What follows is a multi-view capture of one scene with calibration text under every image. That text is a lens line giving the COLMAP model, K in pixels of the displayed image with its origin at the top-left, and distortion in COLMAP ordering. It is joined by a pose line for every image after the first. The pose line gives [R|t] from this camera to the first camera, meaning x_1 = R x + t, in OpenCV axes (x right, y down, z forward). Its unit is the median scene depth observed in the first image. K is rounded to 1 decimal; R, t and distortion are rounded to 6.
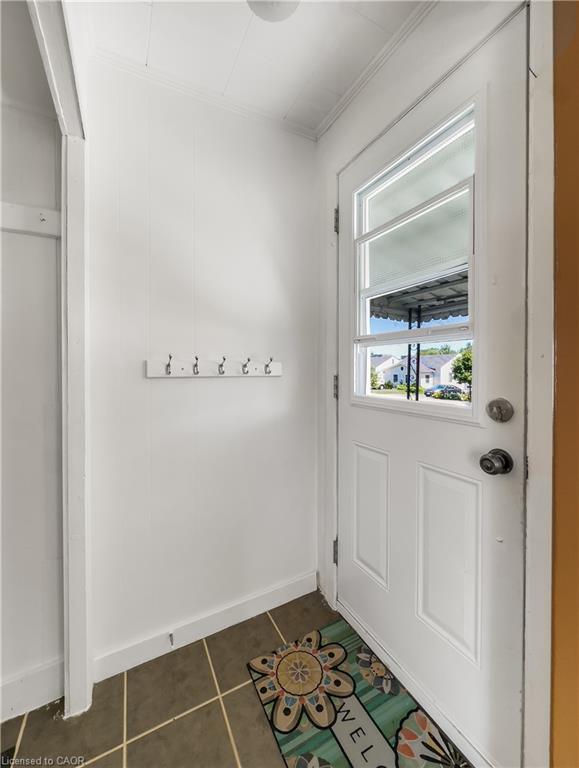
lens RADIAL K [[308.6, 0, 289.7], [0, 308.6, 370.4], [0, 0, 1]] dist [0.001178, 0.000222]
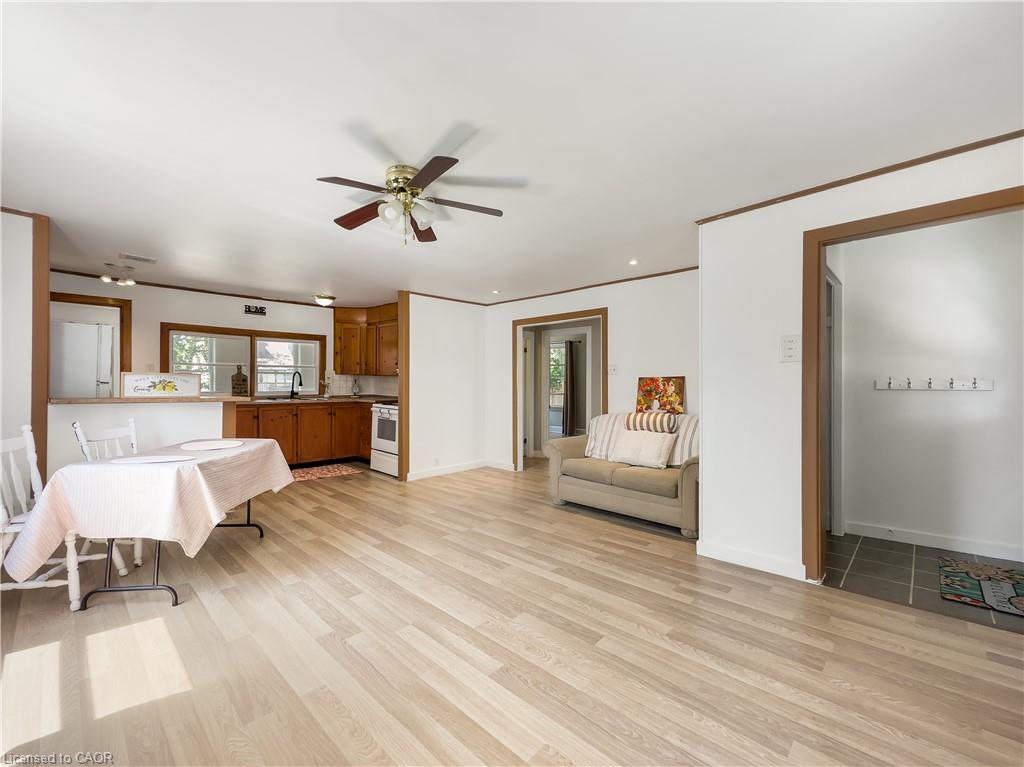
lens RADIAL K [[417.9, 0, 512.3], [0, 417.9, 383.0], [0, 0, 1]] dist [-0.000053, 0.000072]
pose [[0.287301, -0.000710, -0.957840, 1.514403], [-0.009076, 0.999953, -0.003464, 0.014471], [0.957797, 0.009688, 0.287281, -2.106622]]
